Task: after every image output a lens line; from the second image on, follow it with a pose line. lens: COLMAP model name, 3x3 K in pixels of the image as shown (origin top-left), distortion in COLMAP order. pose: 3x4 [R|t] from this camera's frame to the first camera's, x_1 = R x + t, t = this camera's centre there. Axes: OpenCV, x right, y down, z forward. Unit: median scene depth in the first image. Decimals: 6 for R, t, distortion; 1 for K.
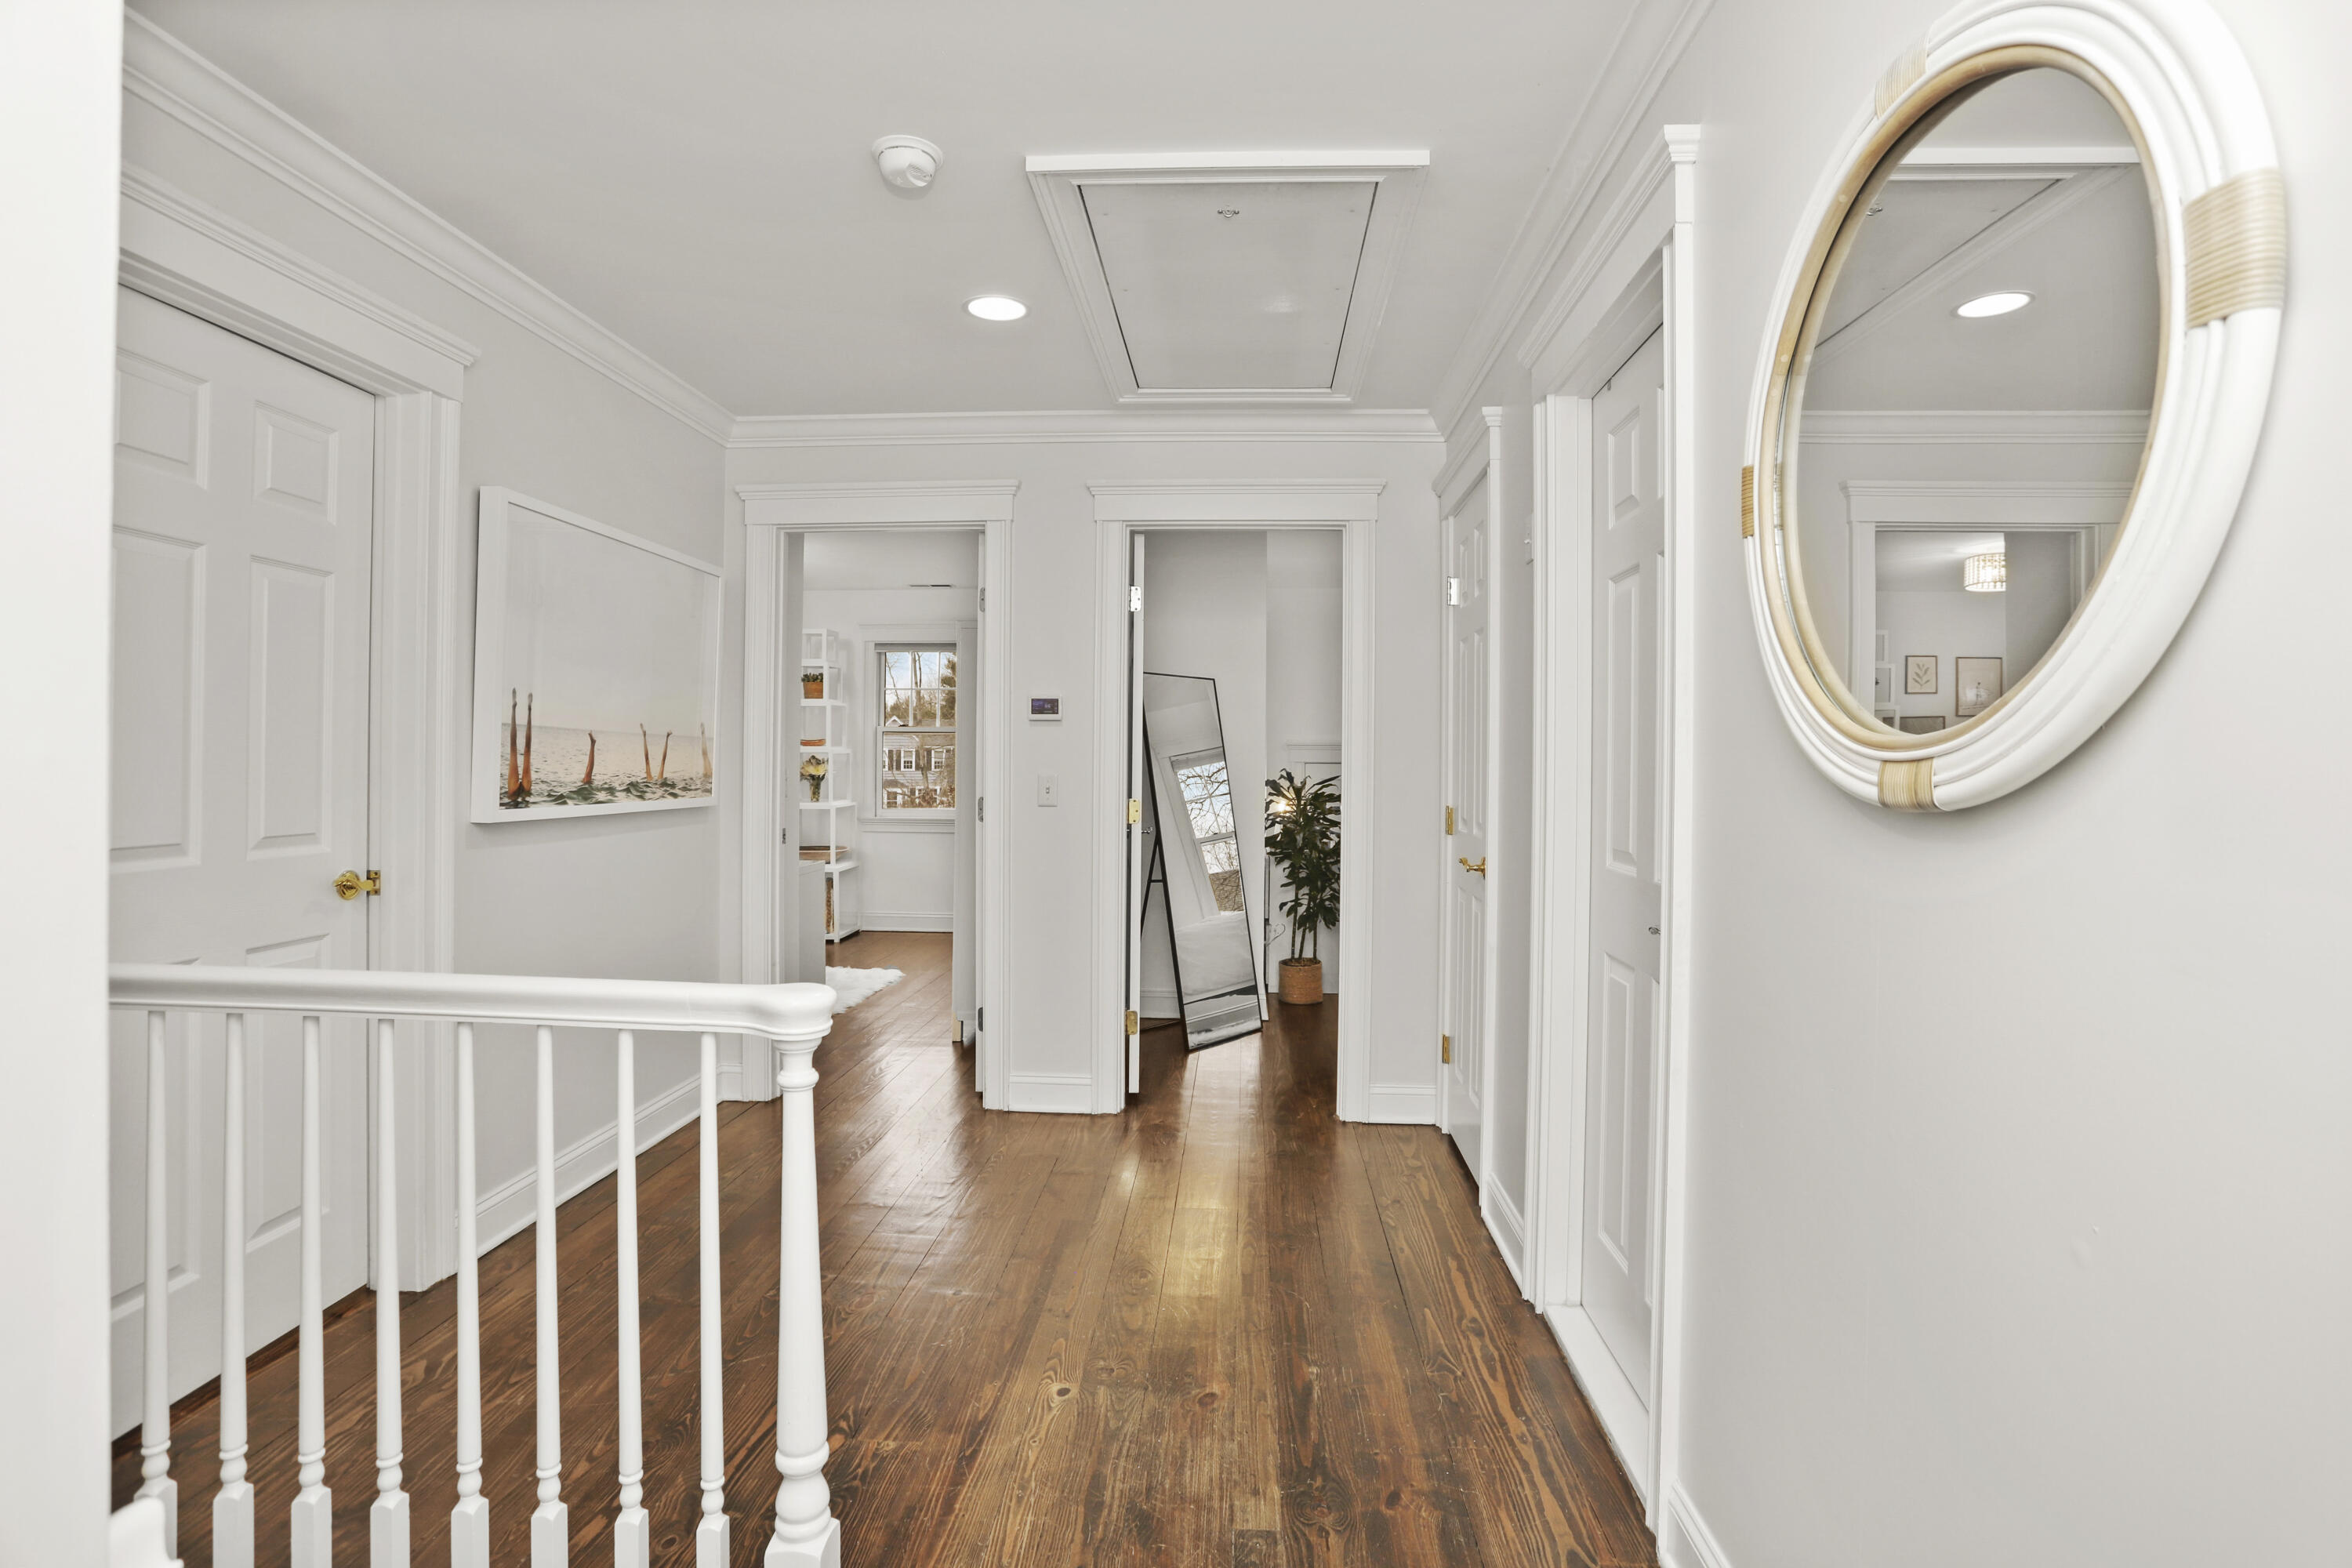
lens RADIAL K [[1202.5, 0, 1177.1], [0, 1202.5, 778.3], [0, 0, 1]] dist [-0.018920, -0.000309]
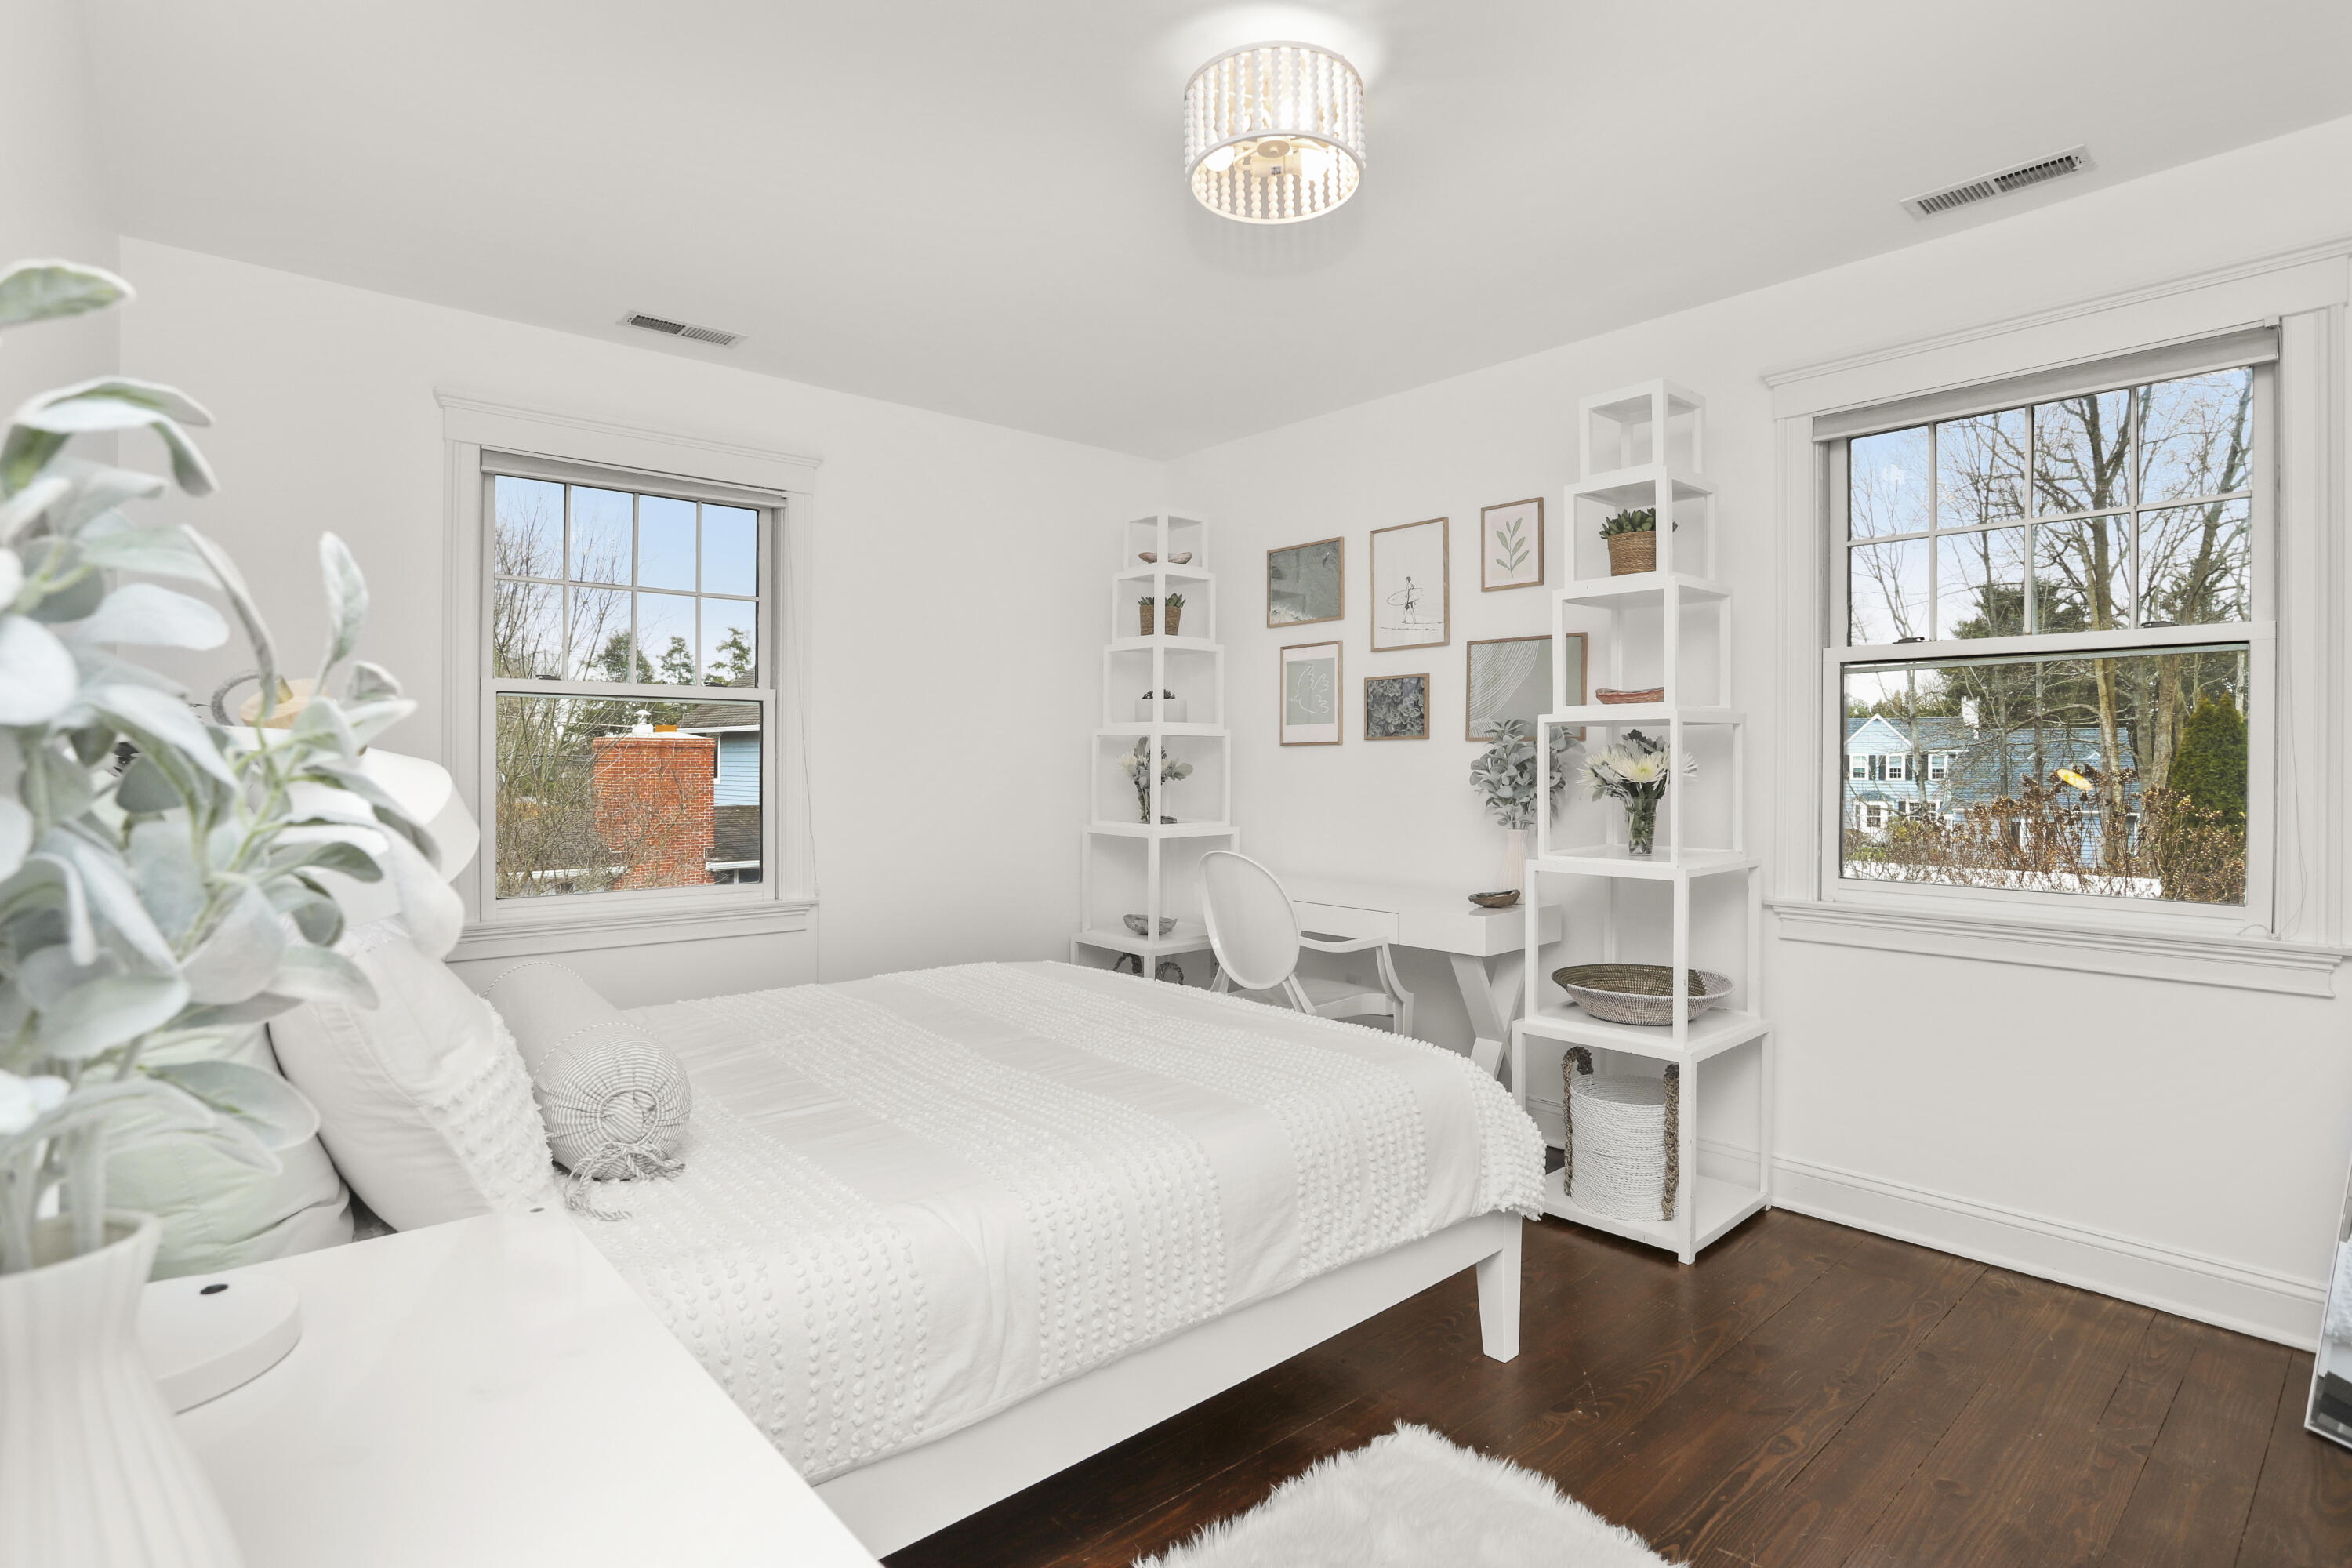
lens RADIAL K [[1202.5, 0, 1177.9], [0, 1202.5, 784.7], [0, 0, 1]] dist [-0.018920, -0.000309]
pose [[0.724451, 0.003638, -0.689317, -0.148959], [-0.005490, 0.999985, -0.000491, -0.000775], [0.689304, 0.004140, 0.724460, 0.633825]]
